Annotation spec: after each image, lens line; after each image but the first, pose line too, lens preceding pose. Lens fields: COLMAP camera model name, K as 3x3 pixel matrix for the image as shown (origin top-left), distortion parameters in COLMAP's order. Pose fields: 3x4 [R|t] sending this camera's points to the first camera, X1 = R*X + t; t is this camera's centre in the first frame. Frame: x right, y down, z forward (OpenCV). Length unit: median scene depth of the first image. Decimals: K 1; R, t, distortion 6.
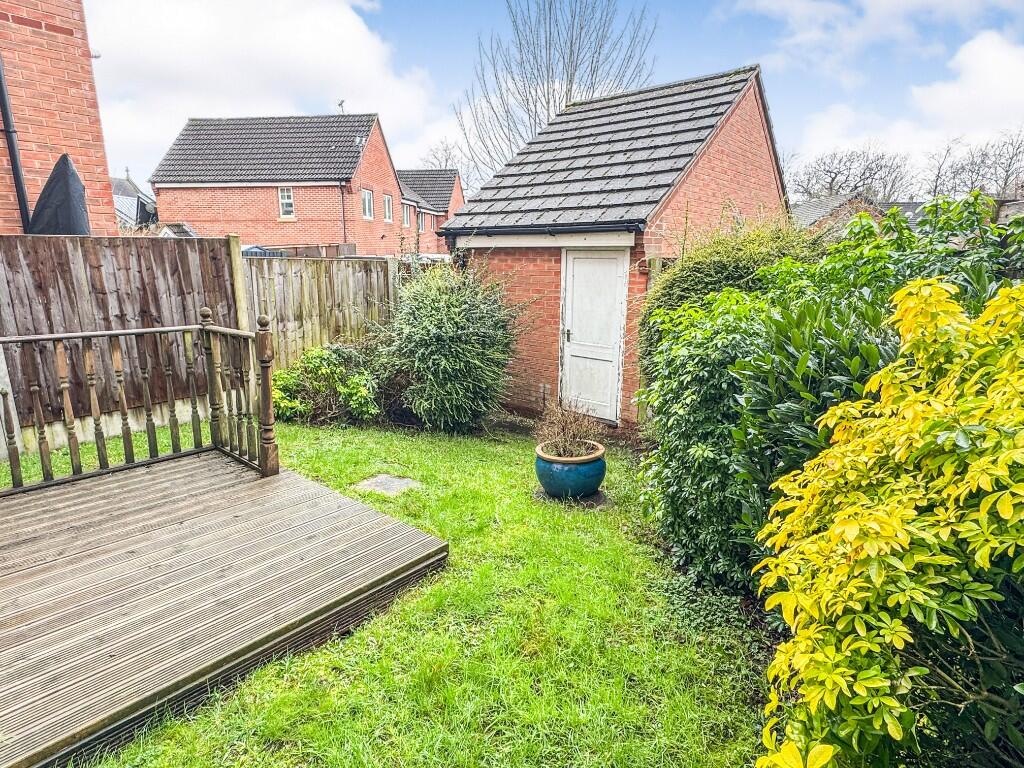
lens RADIAL K [[548.7, 0, 513.6], [0, 548.7, 386.7], [0, 0, 1]] dist [-0.000683, 0.000604]
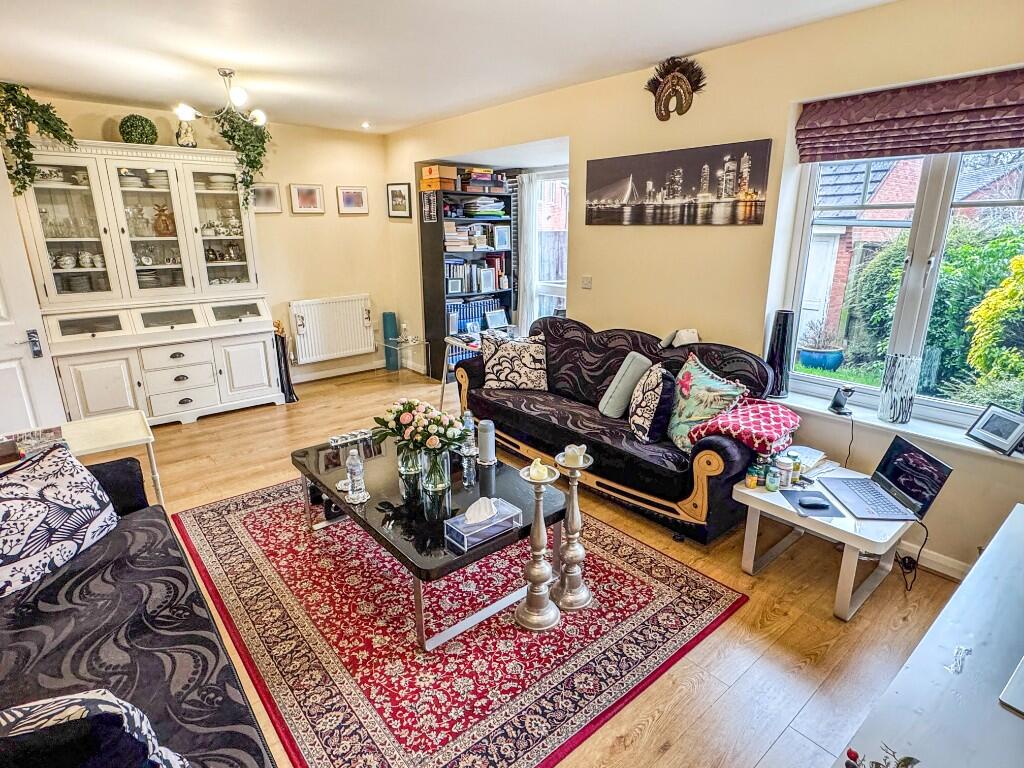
lens RADIAL K [[548.7, 0, 512.2], [0, 548.7, 382.4], [0, 0, 1]] dist [-0.000683, 0.000604]
pose [[0.983796, 0.045235, -0.173490, -0.692751], [-0.039088, 0.998487, 0.038686, 0.231959], [0.174977, -0.031278, 0.984075, -1.164342]]
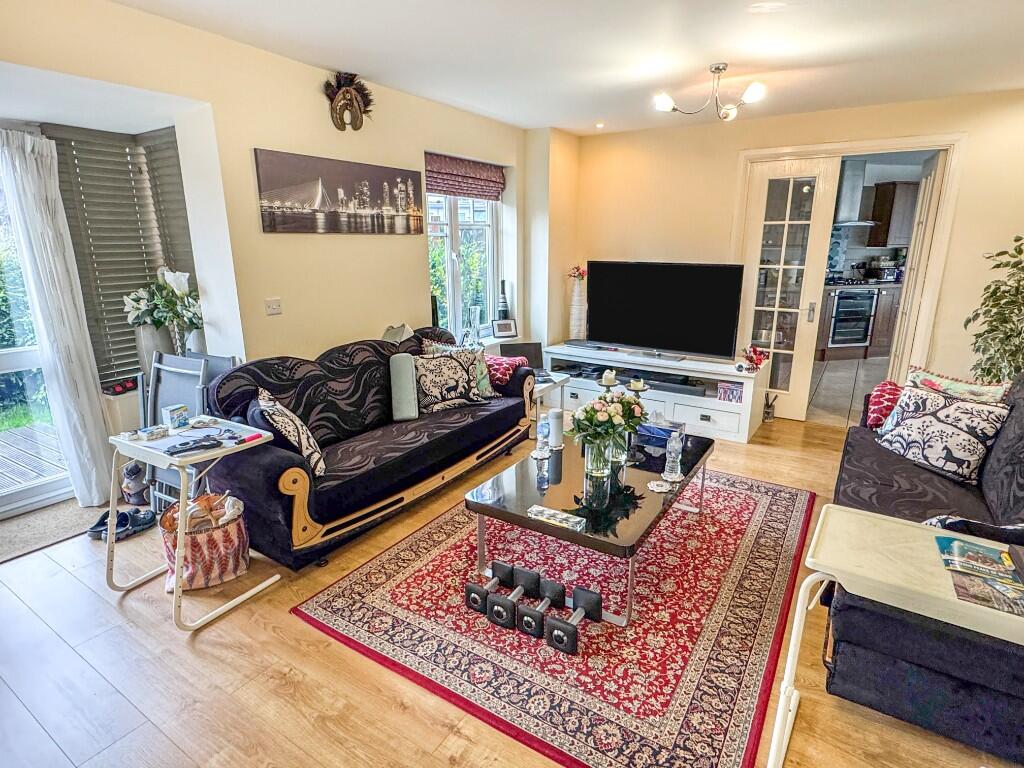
lens RADIAL K [[548.7, 0, 514.4], [0, 548.7, 382.9], [0, 0, 1]] dist [-0.000683, 0.000604]
pose [[-0.122563, -0.250617, 0.960297, -2.821425], [0.245330, 0.929913, 0.273999, -0.207539], [-0.961661, 0.269172, -0.052490, 0.713120]]
